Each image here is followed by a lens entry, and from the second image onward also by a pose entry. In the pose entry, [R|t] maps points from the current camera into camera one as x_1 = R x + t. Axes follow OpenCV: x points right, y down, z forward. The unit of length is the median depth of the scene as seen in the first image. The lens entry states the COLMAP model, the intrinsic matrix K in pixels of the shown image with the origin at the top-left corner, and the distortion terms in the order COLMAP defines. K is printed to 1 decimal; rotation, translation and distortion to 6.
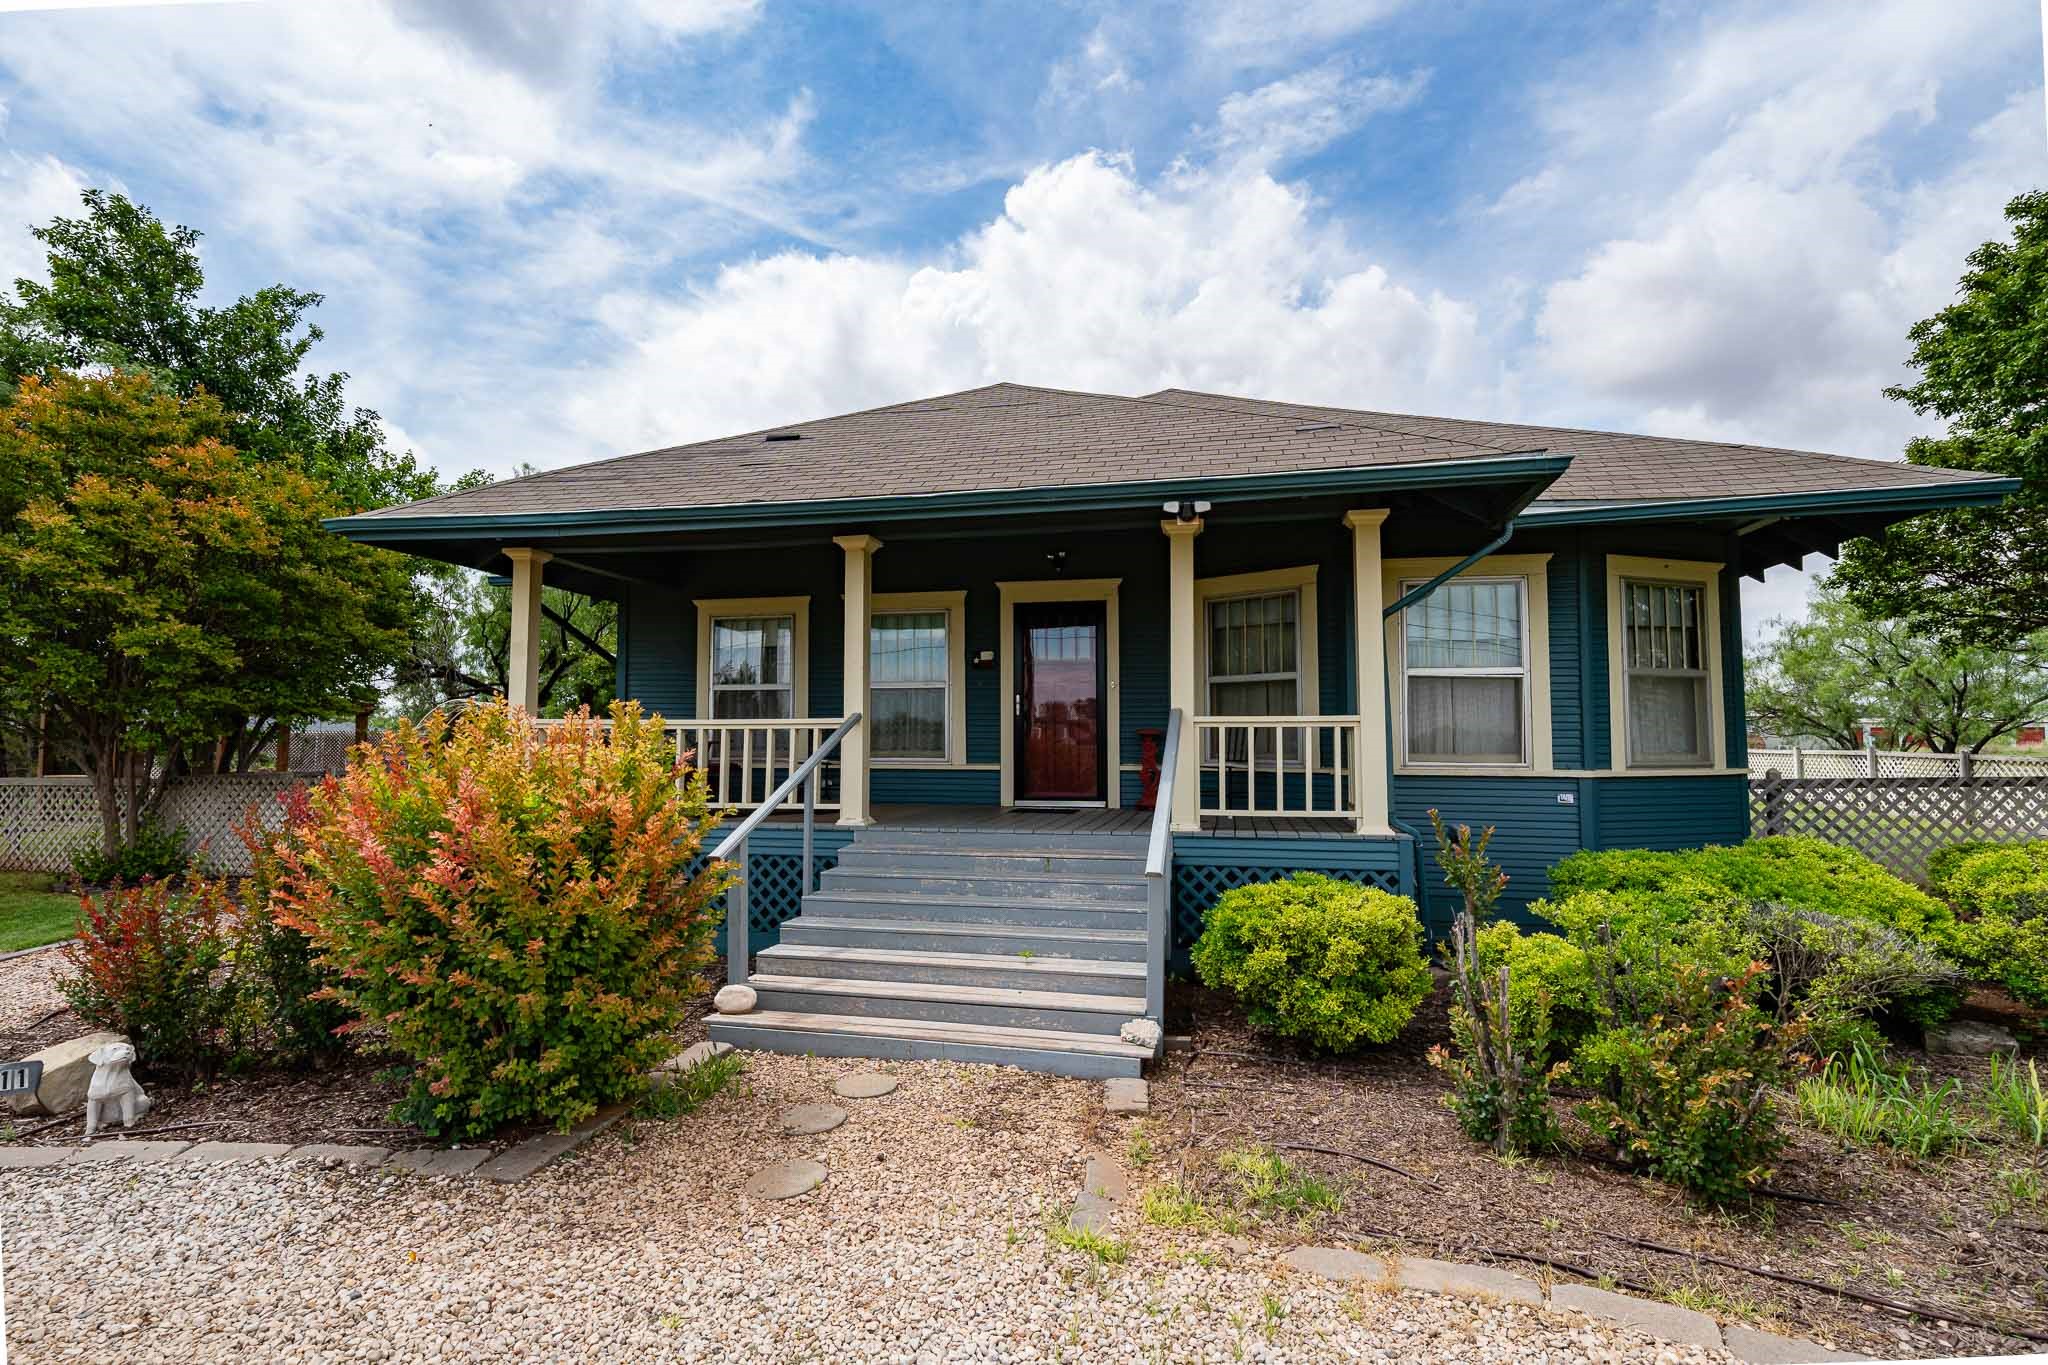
lens RADIAL K [[969.4, 0, 1024.3], [0, 969.4, 697.9], [0, 0, 1]] dist [-0.001583, -0.000673]
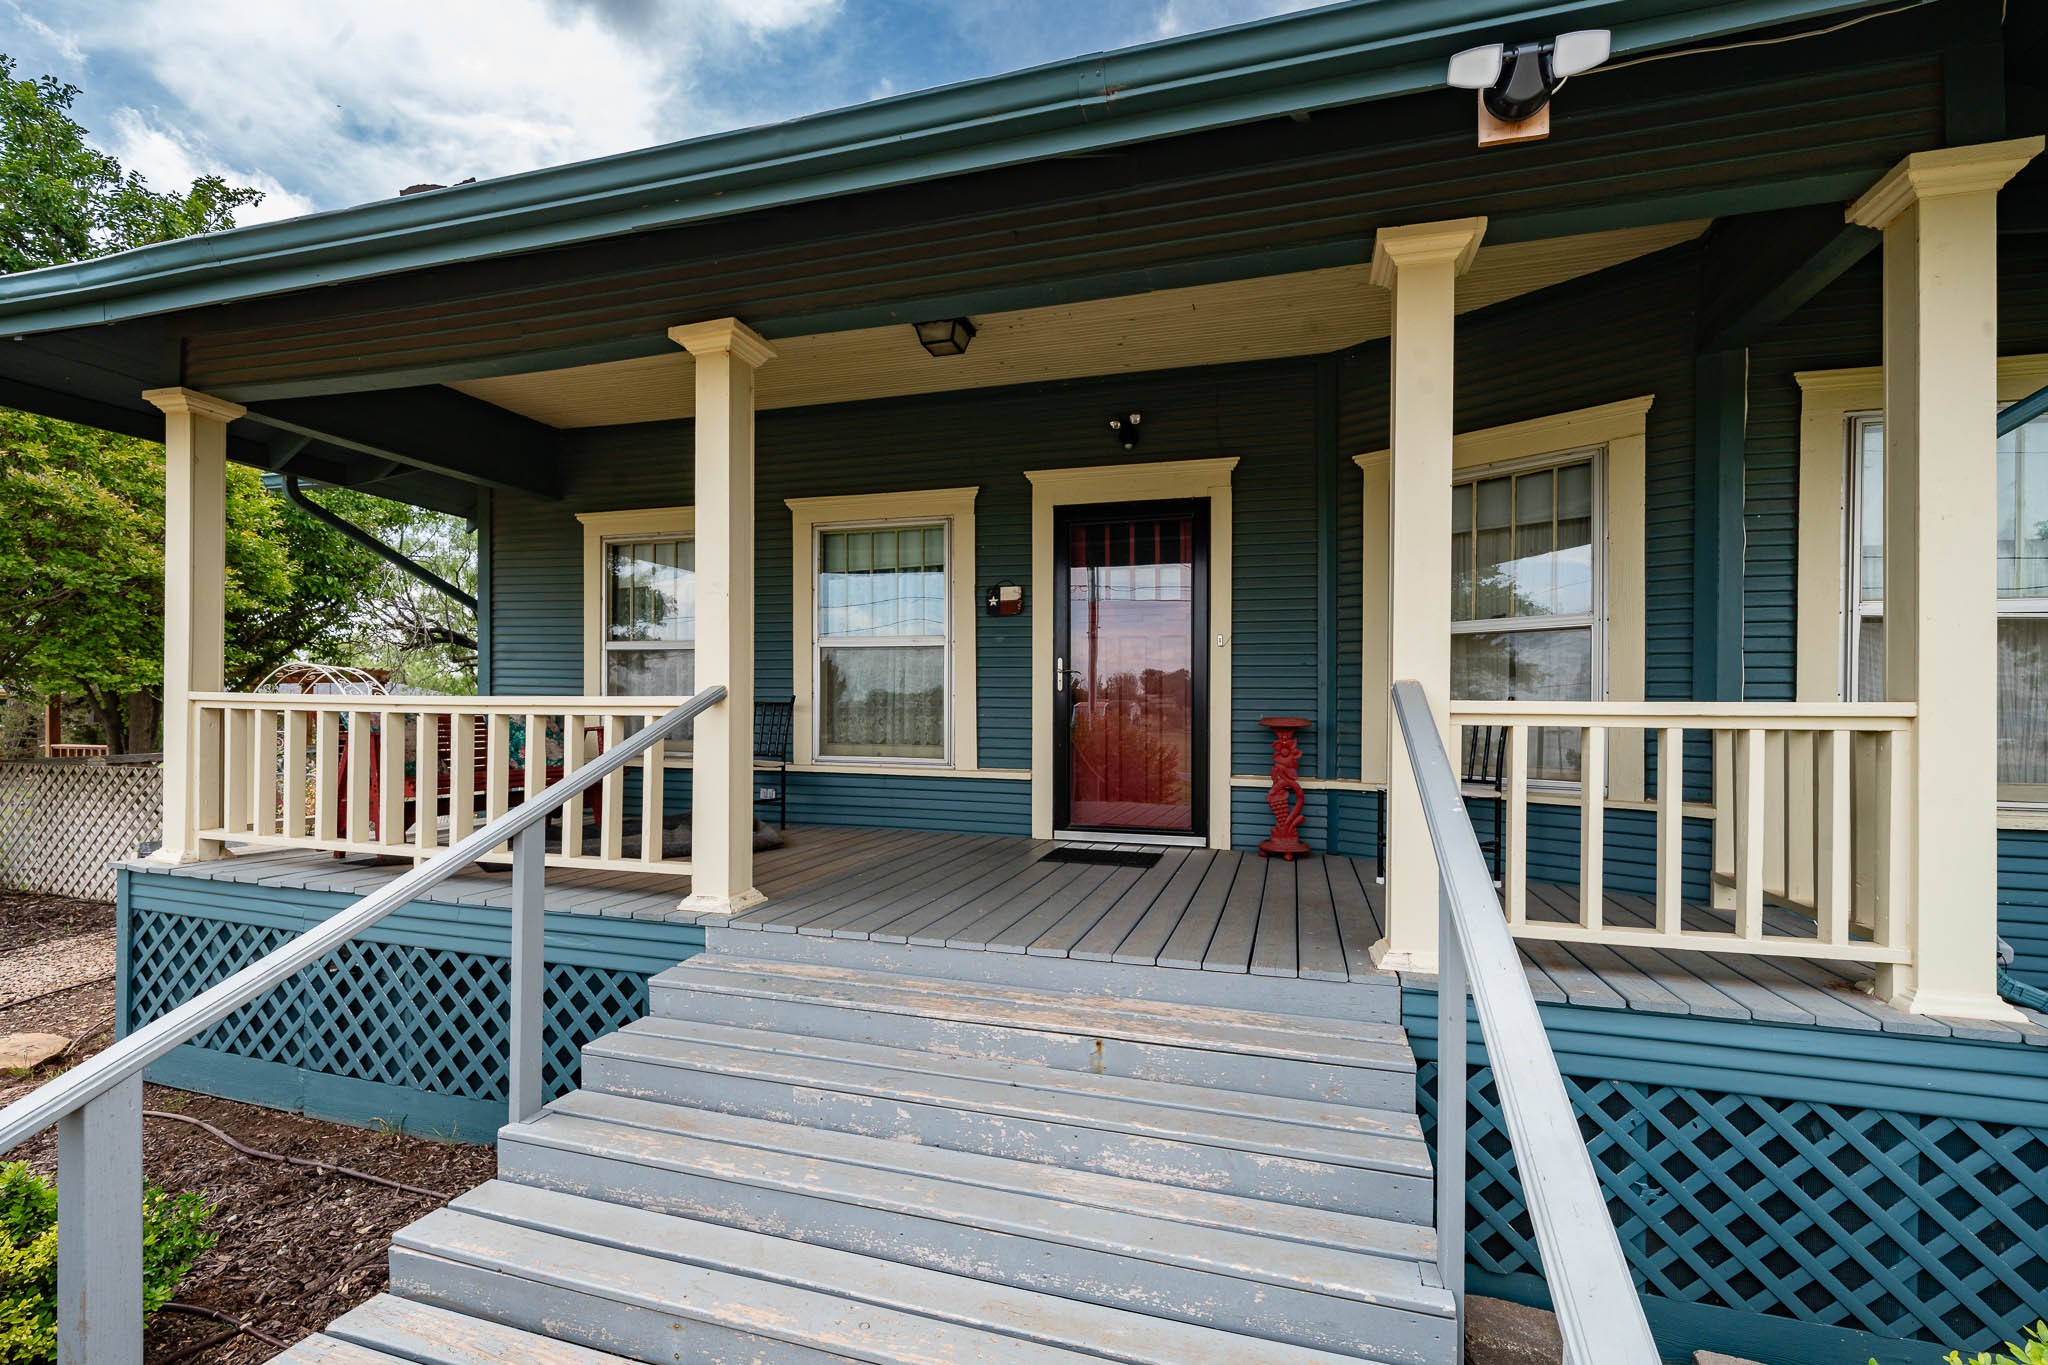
lens RADIAL K [[912.5, 0, 1016.9], [0, 912.5, 688.8], [0, 0, 1]] dist [-0.000412, 0.000342]
pose [[0.996339, 0.007295, -0.085175, 0.015086], [-0.005652, 0.999794, 0.019511, 0.005555], [0.085300, -0.018959, 0.996175, 0.423723]]
